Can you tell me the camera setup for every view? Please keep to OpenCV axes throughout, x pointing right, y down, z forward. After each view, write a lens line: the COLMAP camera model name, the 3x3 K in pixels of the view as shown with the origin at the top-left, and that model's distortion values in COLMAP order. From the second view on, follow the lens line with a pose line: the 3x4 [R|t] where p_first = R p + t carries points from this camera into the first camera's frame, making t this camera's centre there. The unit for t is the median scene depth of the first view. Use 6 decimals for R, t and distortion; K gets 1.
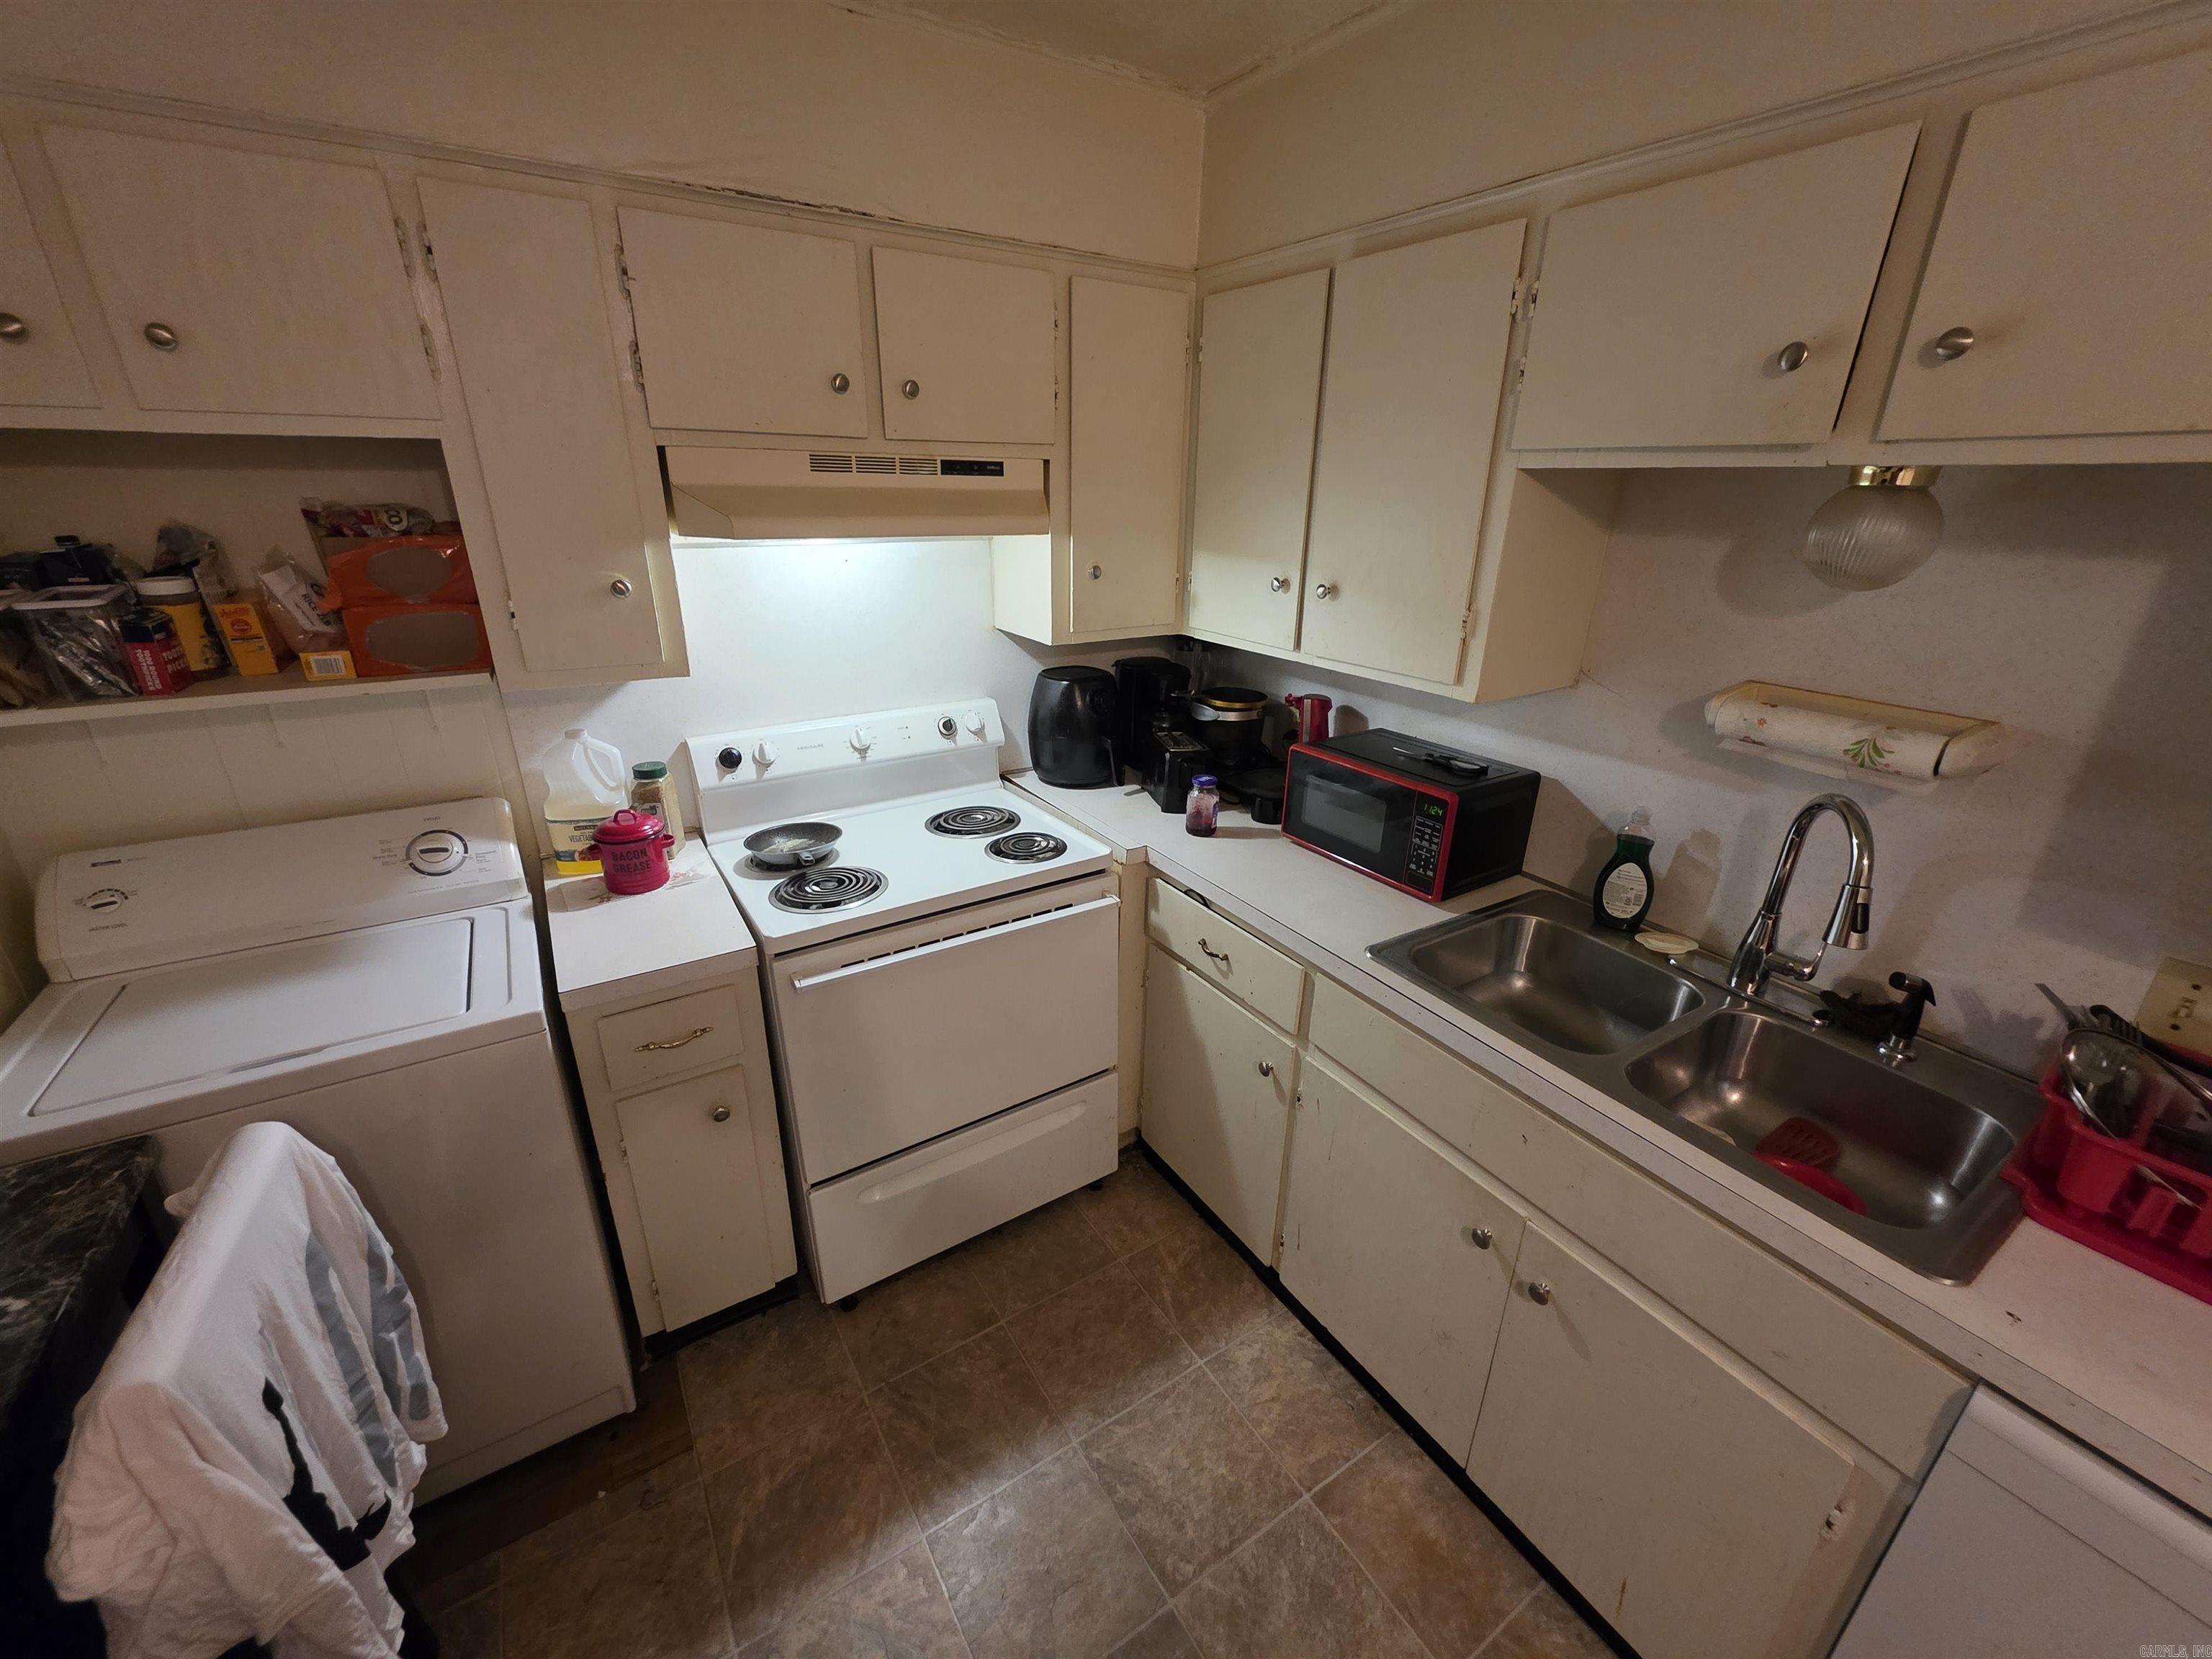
lens RADIAL K [[877.2, 0, 1091.3], [0, 877.2, 834.2], [0, 0, 1]] dist [0.001958, 0.000484]
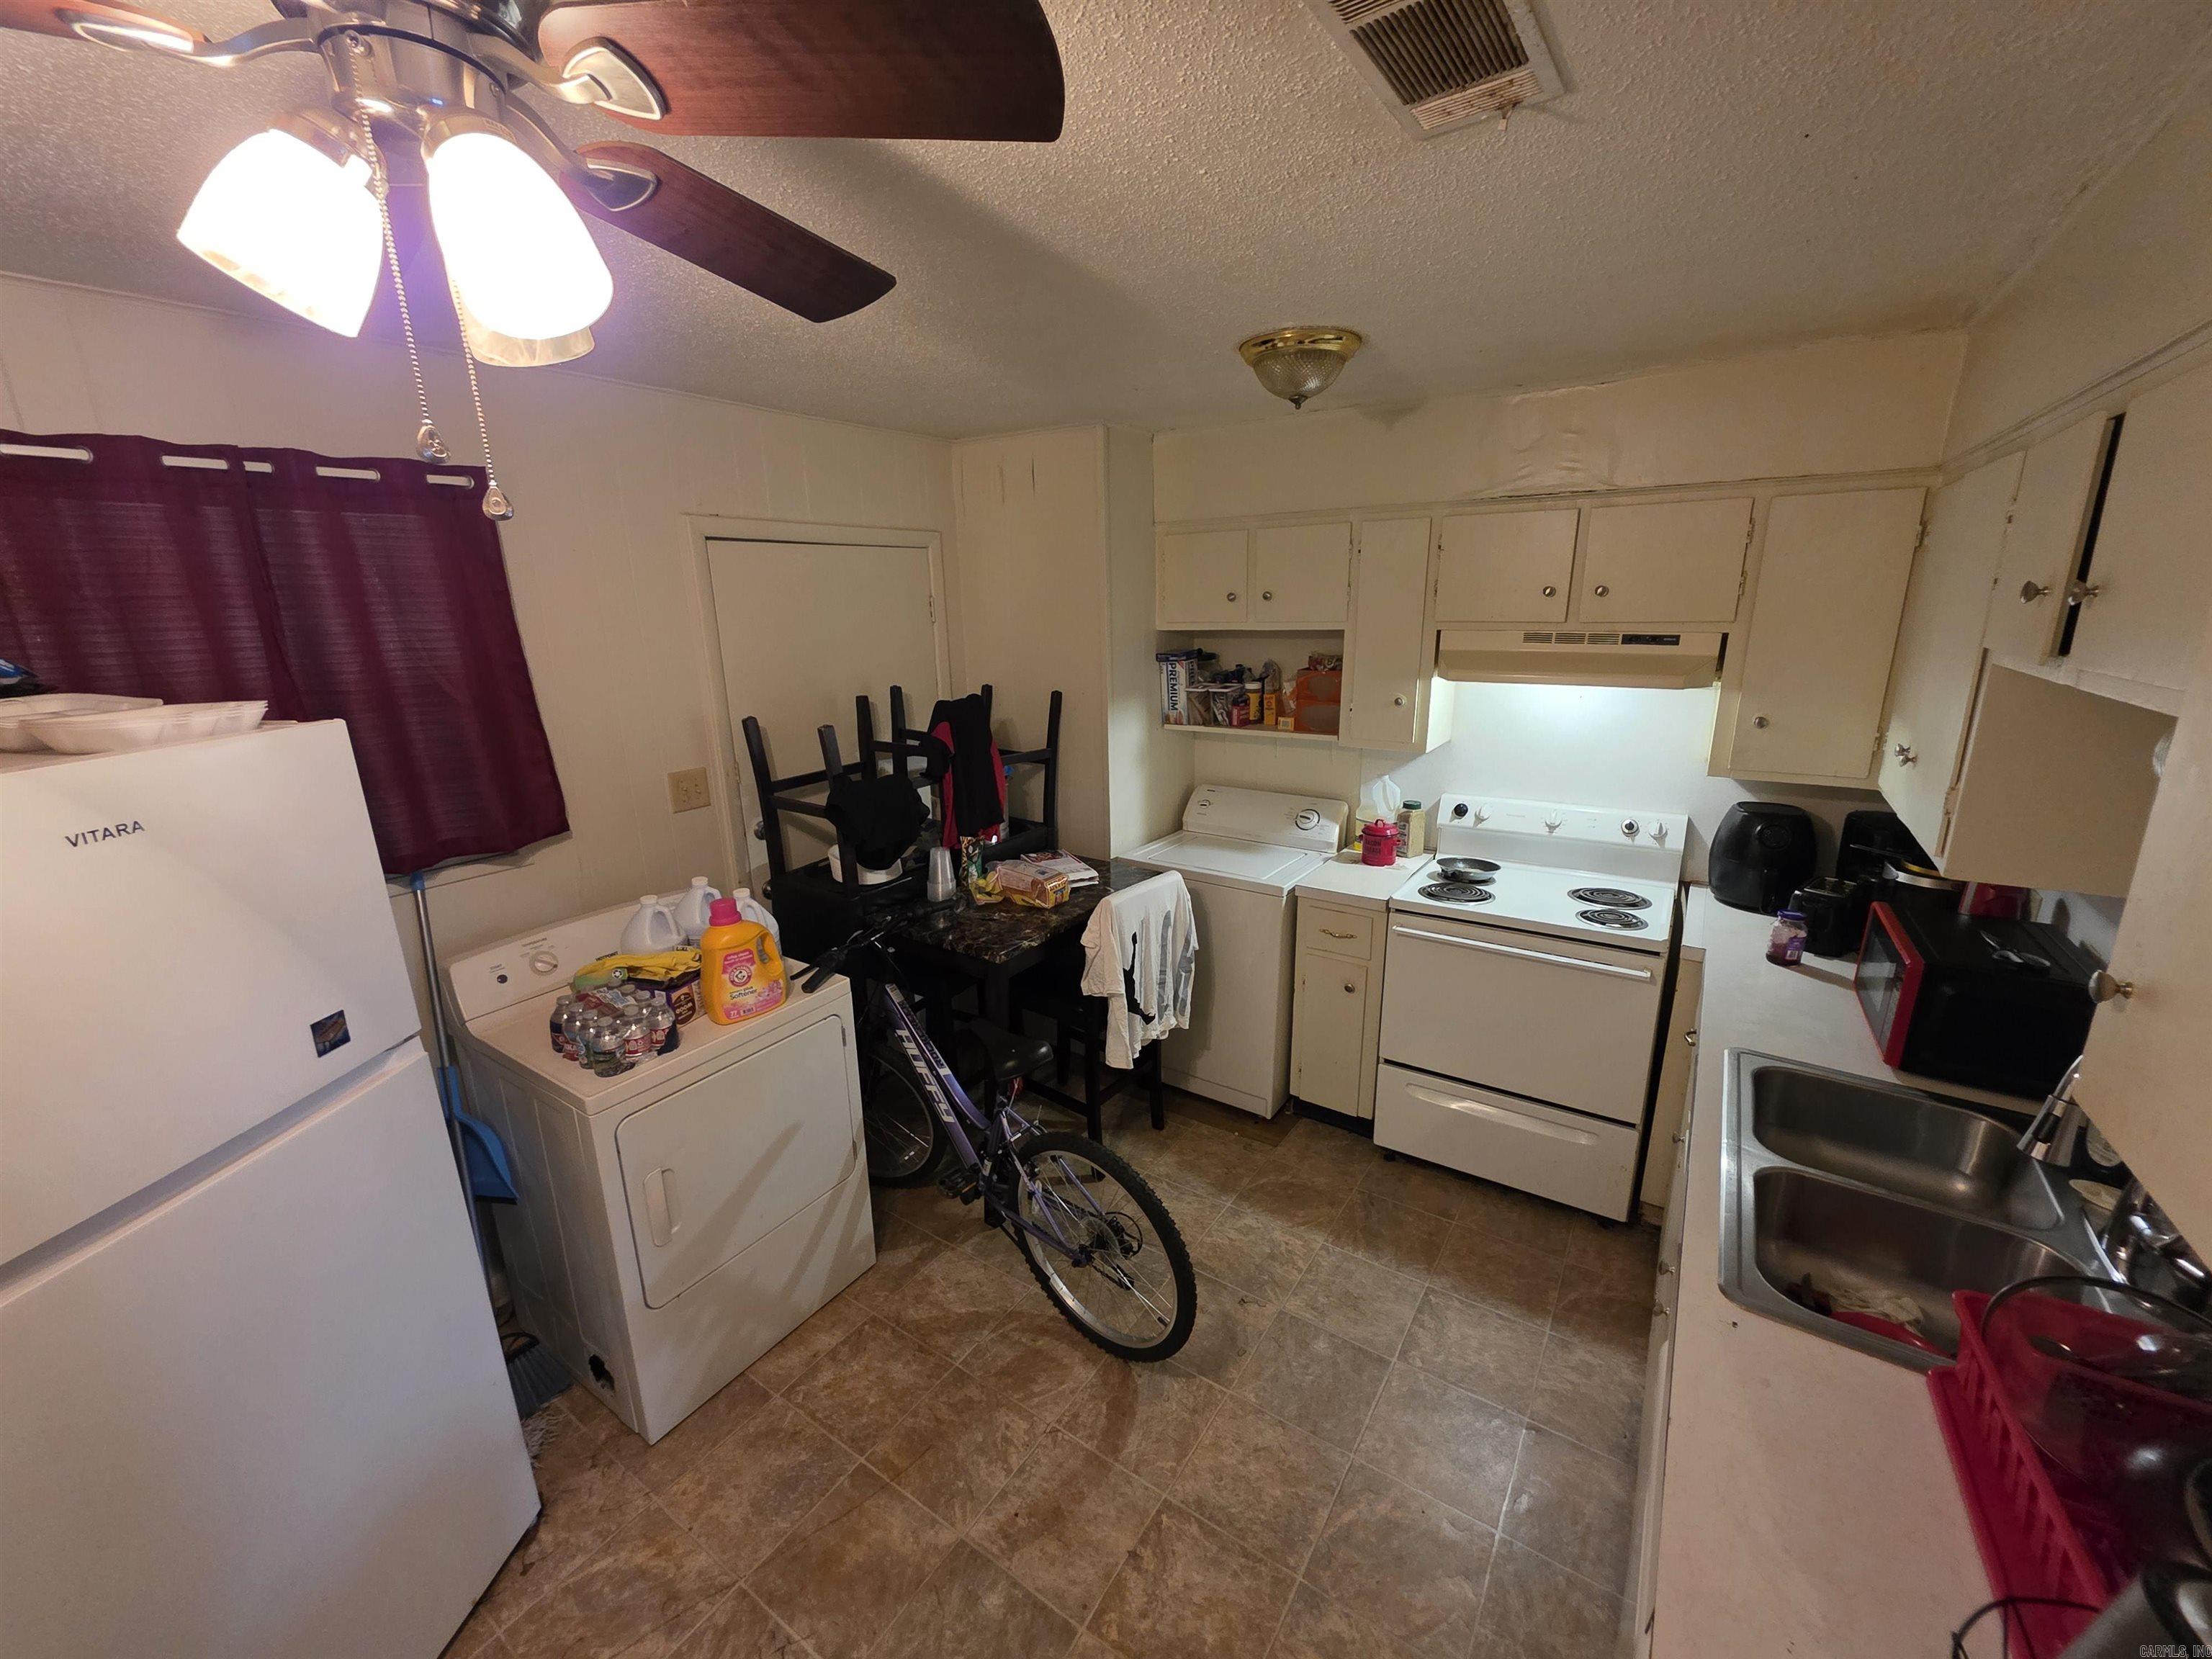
lens RADIAL K [[877.2, 0, 1091.3], [0, 877.2, 834.2], [0, 0, 1]] dist [0.001958, 0.000484]
pose [[0.391443, 0.219241, -0.893703, 0.846765], [-0.318248, 0.943526, 0.092071, 0.024063], [0.863418, 0.248379, 0.439110, -0.296477]]
